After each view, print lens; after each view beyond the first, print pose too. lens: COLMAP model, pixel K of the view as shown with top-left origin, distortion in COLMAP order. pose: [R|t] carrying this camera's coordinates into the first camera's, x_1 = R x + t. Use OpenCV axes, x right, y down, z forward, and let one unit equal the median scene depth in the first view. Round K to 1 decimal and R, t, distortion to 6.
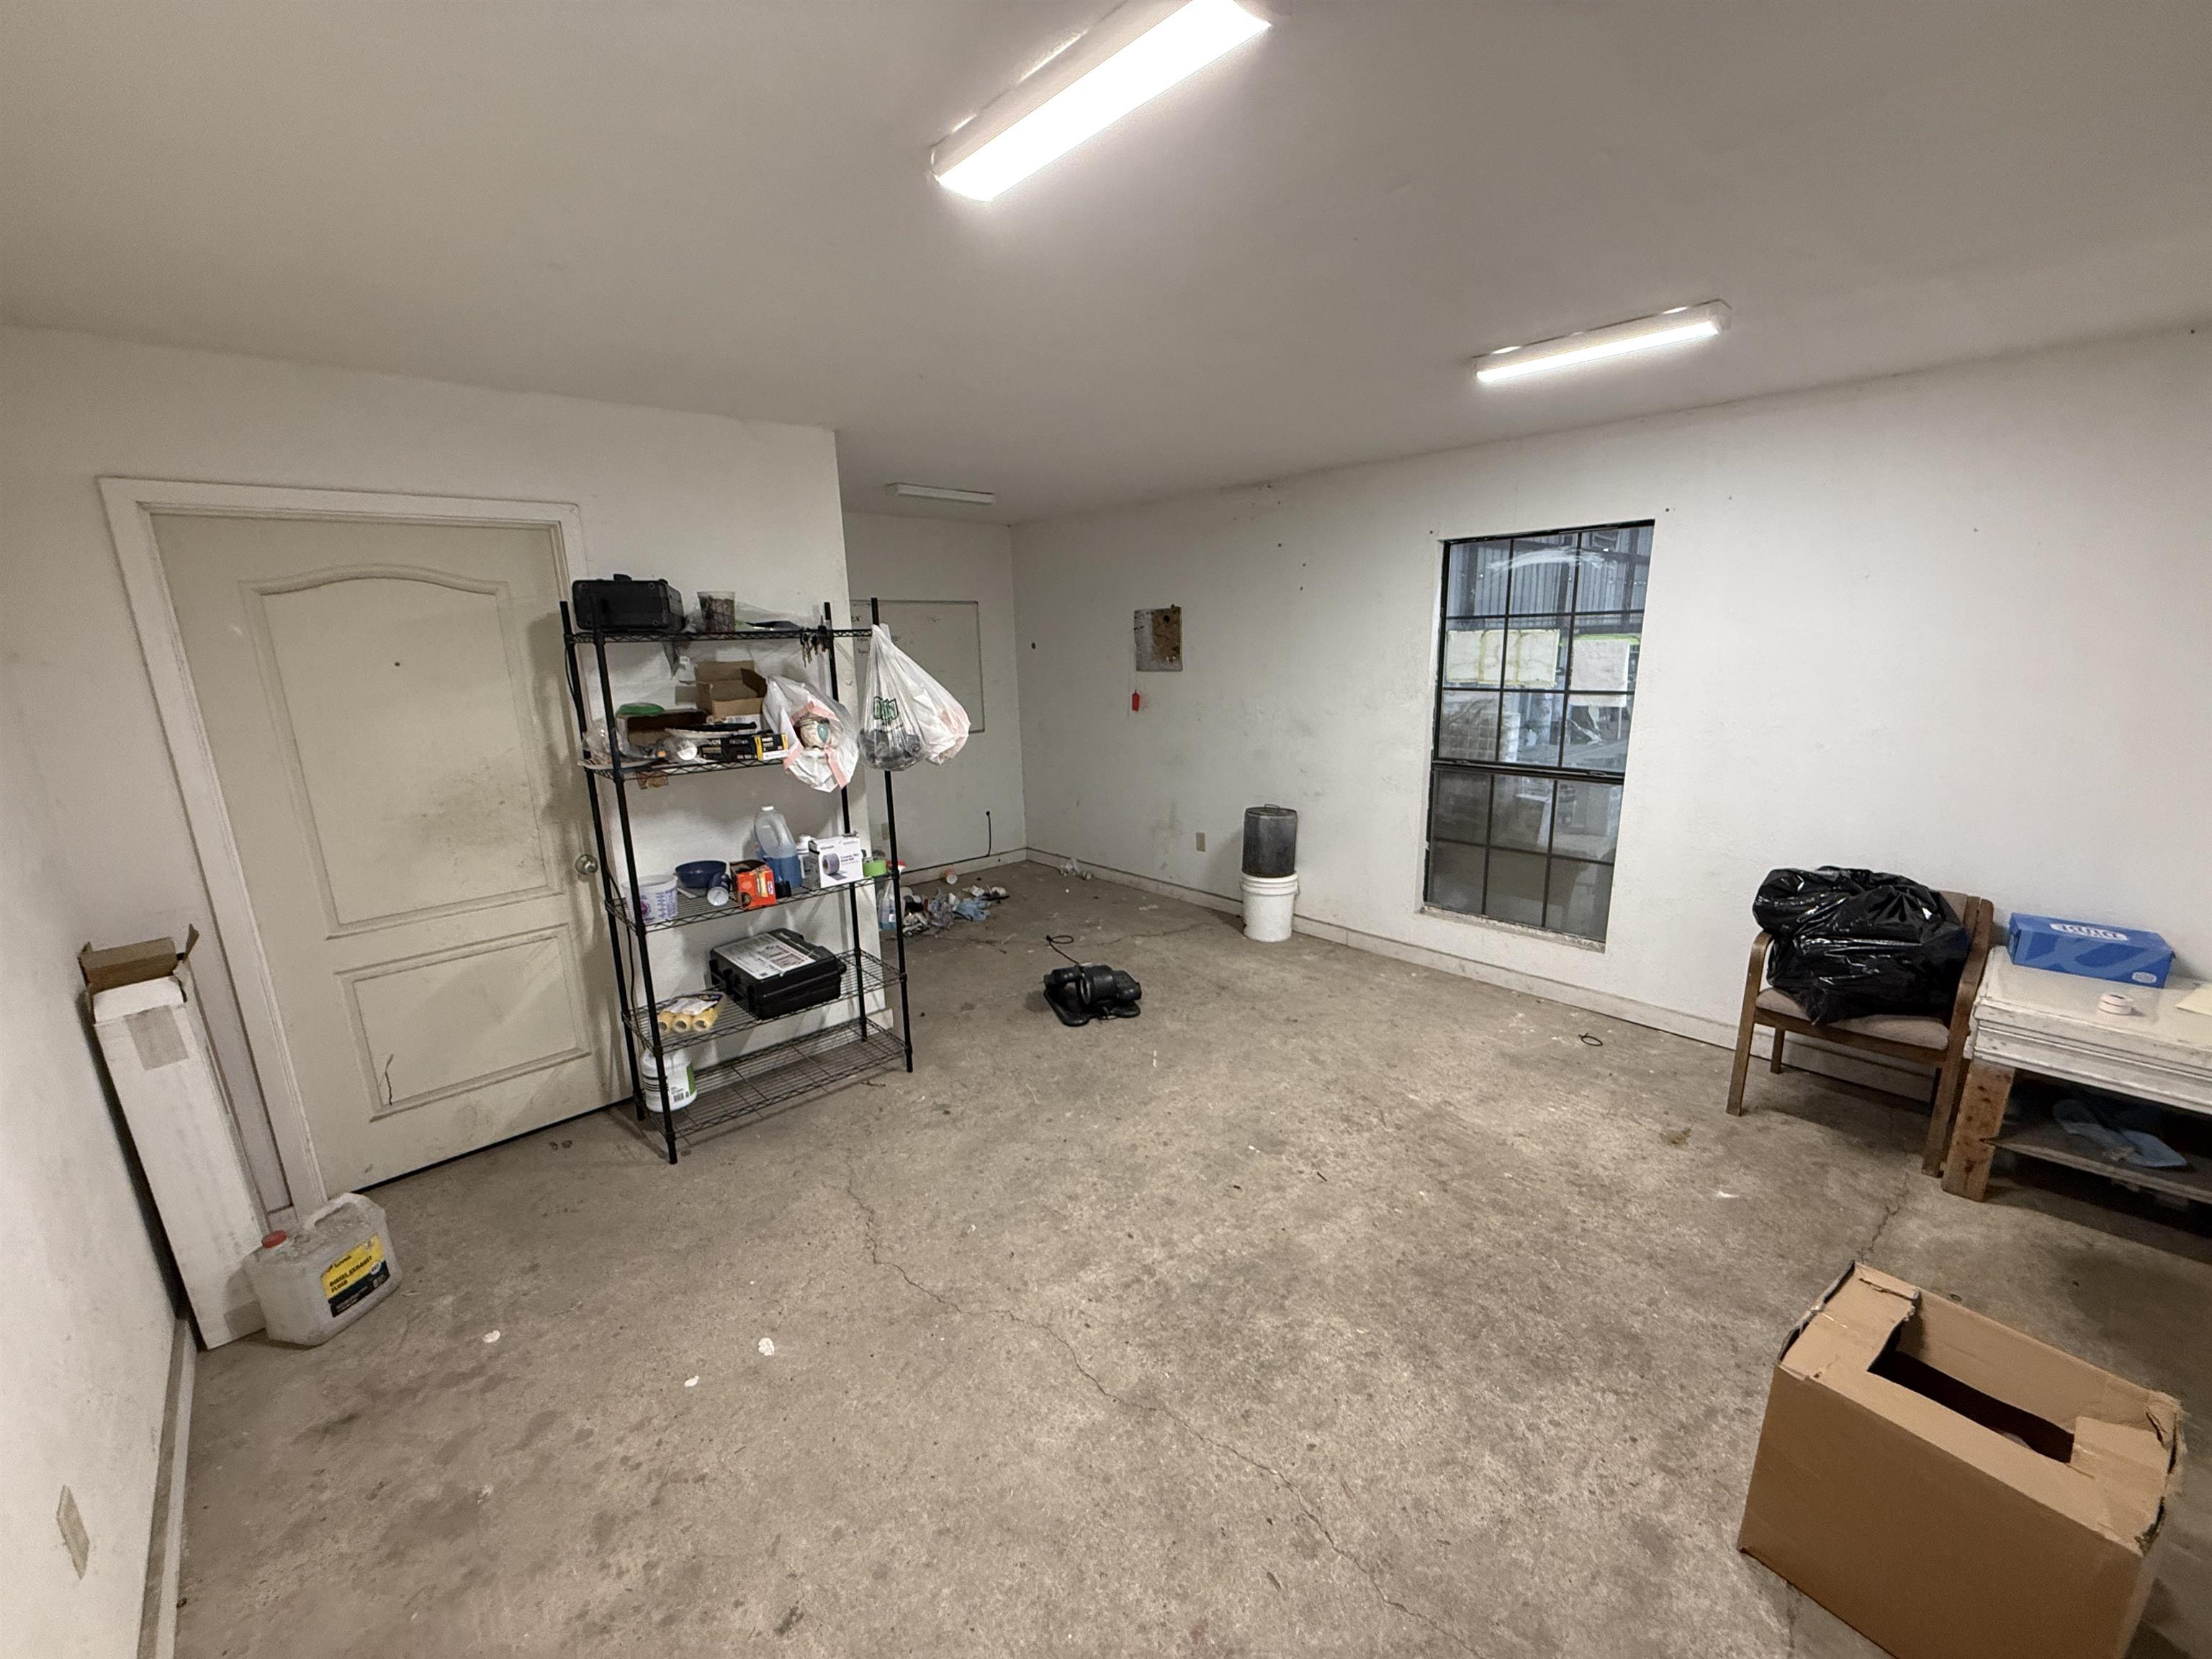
lens RADIAL K [[881.9, 0, 1104.4], [0, 881.9, 834.0], [0, 0, 1]] dist [-0.001890, -0.000858]
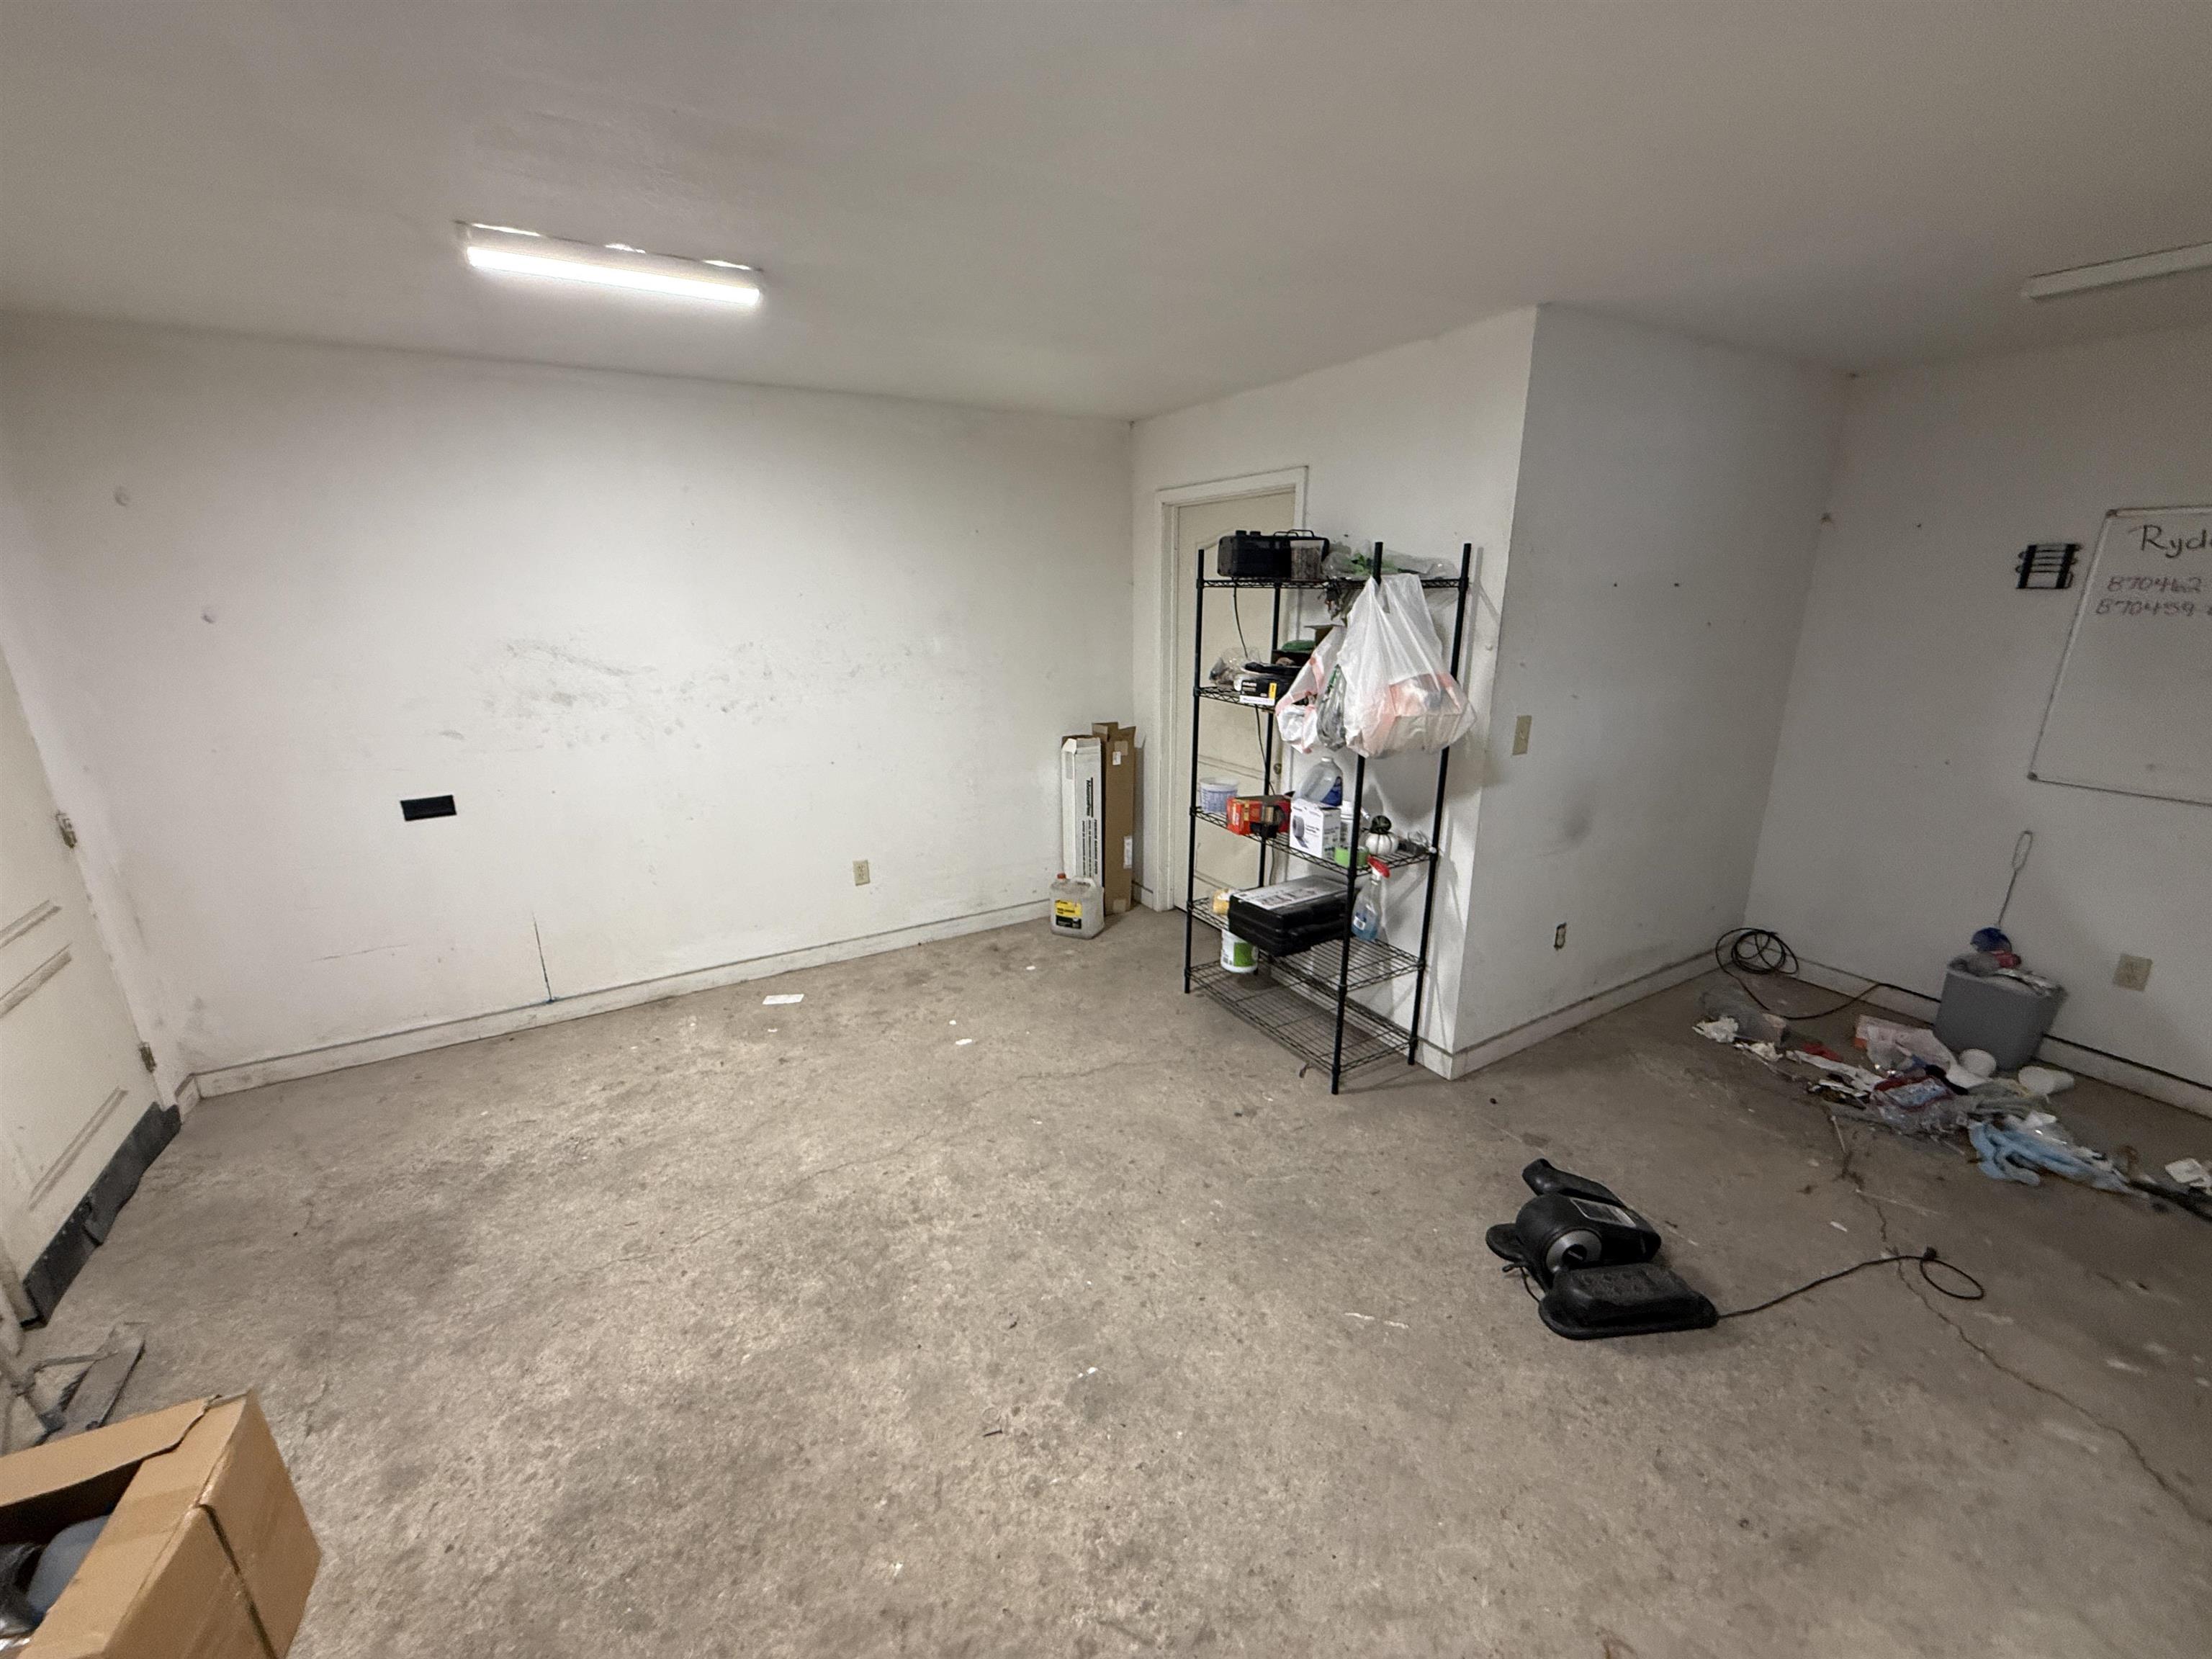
lens RADIAL K [[881.9, 0, 1102.9], [0, 881.9, 839.7], [0, 0, 1]] dist [-0.001890, -0.000858]
pose [[-0.221857, 0.304395, -0.926349, 0.886669], [-0.205419, 0.914113, 0.349572, -0.344586], [0.953196, 0.267844, -0.140274, 1.307948]]
